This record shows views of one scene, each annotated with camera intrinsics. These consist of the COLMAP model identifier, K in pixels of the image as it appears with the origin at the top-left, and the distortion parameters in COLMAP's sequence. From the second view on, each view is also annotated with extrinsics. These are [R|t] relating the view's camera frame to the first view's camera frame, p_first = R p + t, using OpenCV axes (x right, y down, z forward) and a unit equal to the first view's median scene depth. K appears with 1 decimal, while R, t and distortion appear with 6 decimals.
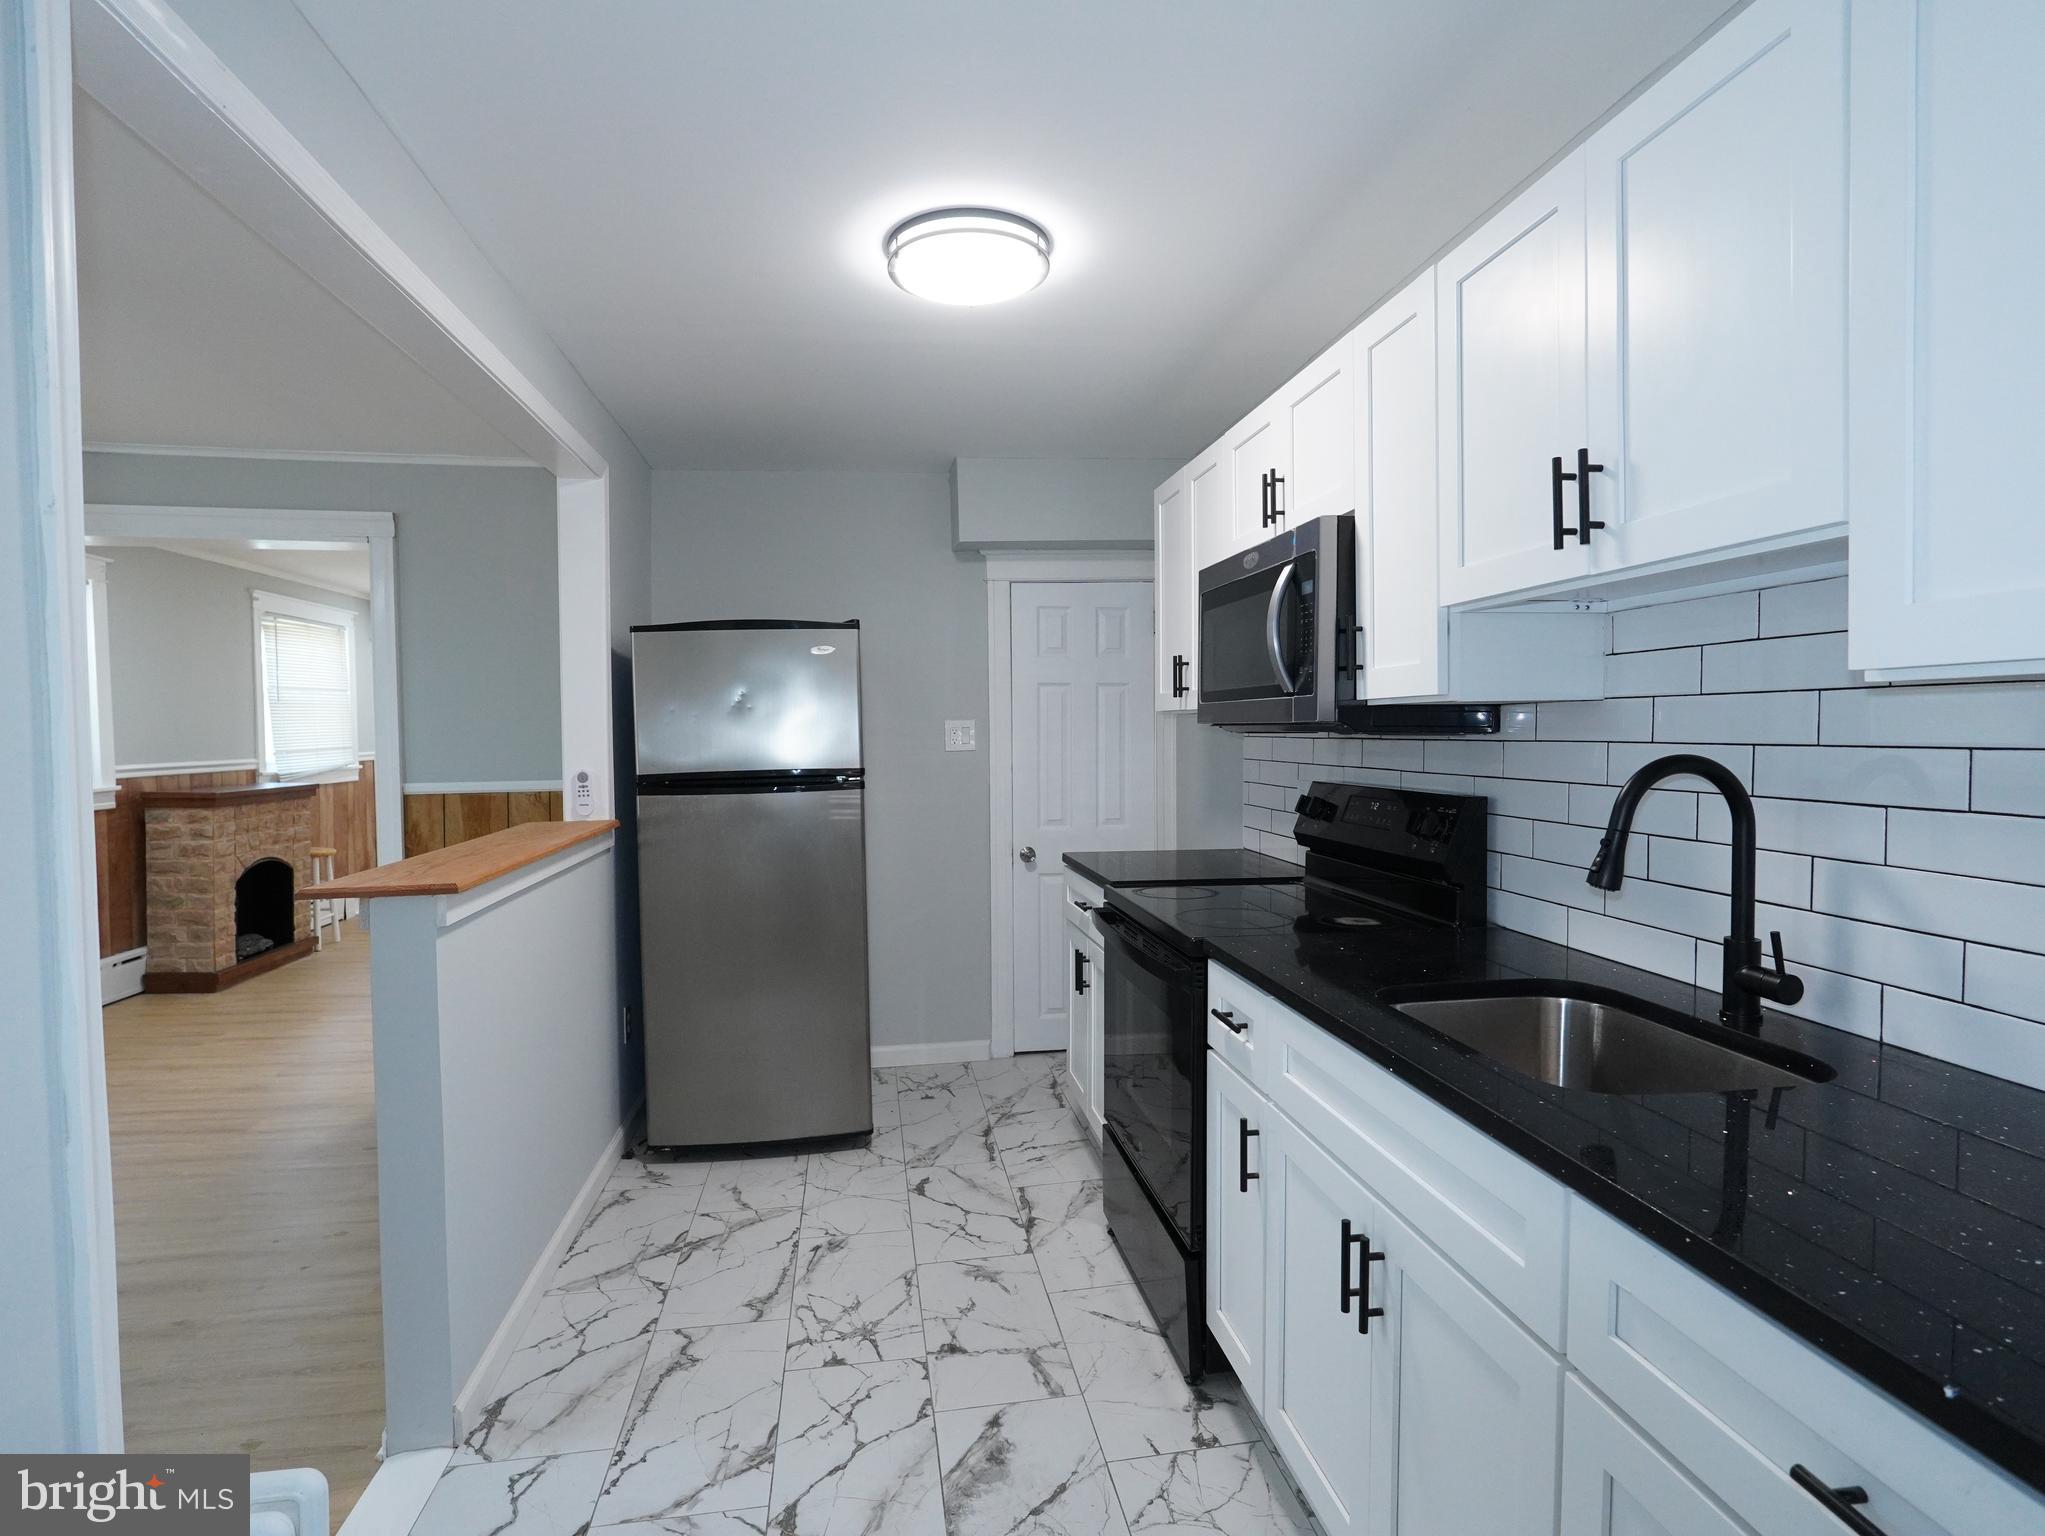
lens RADIAL K [[1051.7, 0, 1002.6], [0, 1051.7, 759.8], [0, 0, 1]] dist [-0.023873, 0.011629]
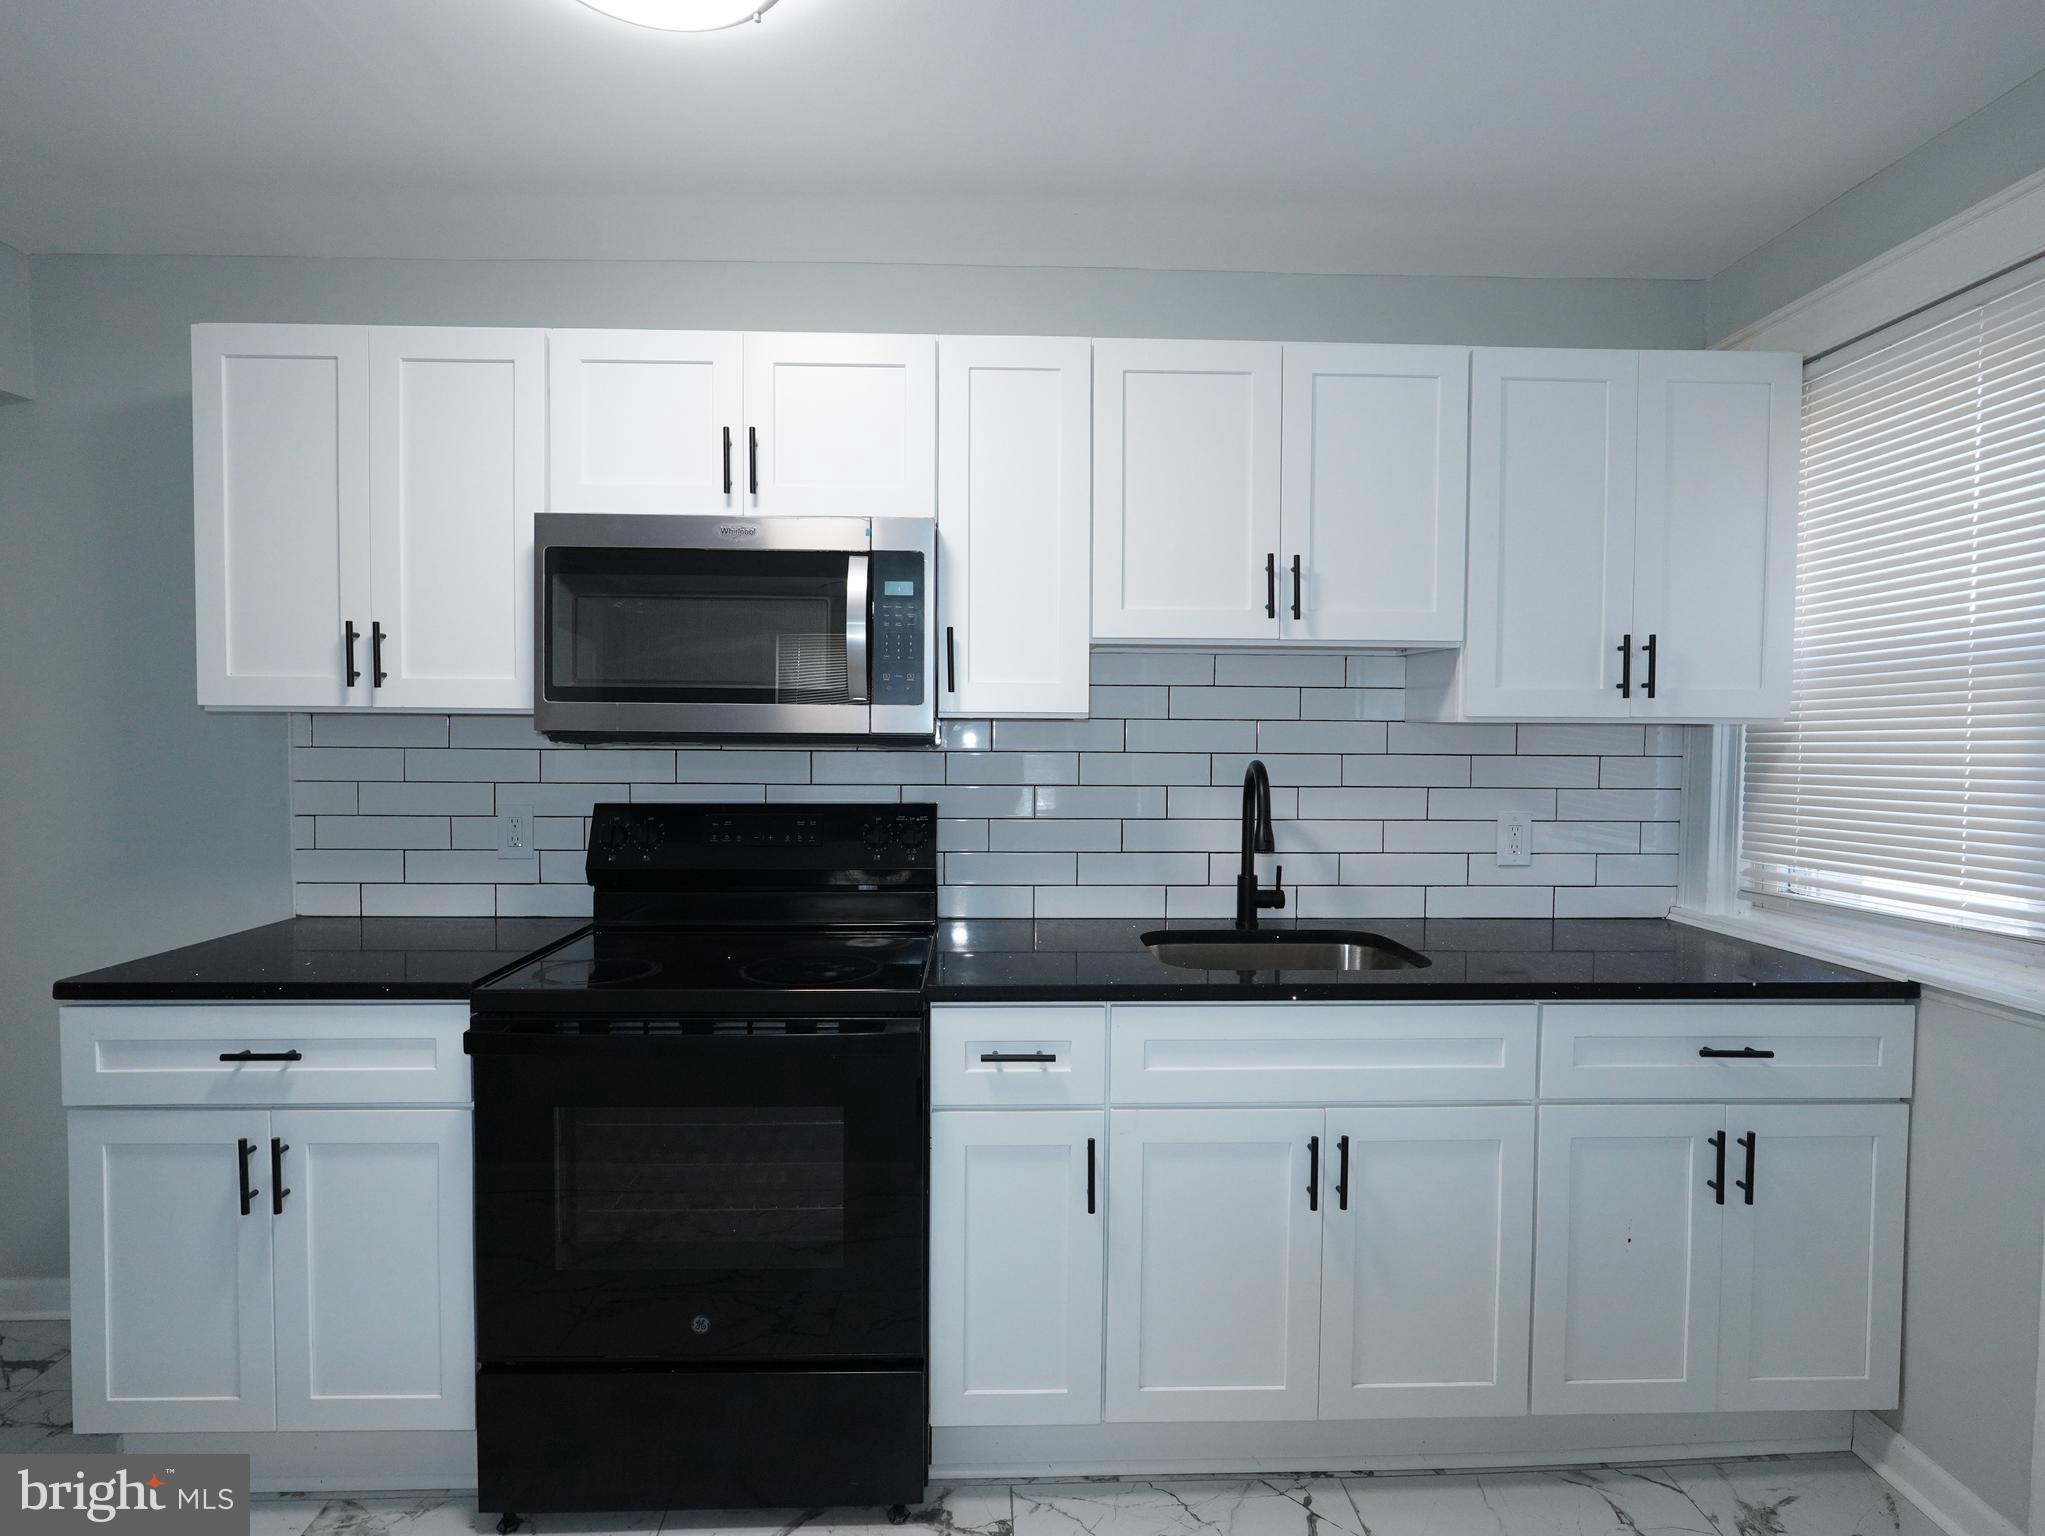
lens RADIAL K [[1051.7, 0, 1020.9], [0, 1051.7, 771.1], [0, 0, 1]] dist [-0.023873, 0.011629]
pose [[0.102246, -0.028902, 0.994339, -0.745230], [0.022370, 0.999392, 0.026749, -0.031273], [-0.994508, 0.019509, 0.102830, 0.958048]]
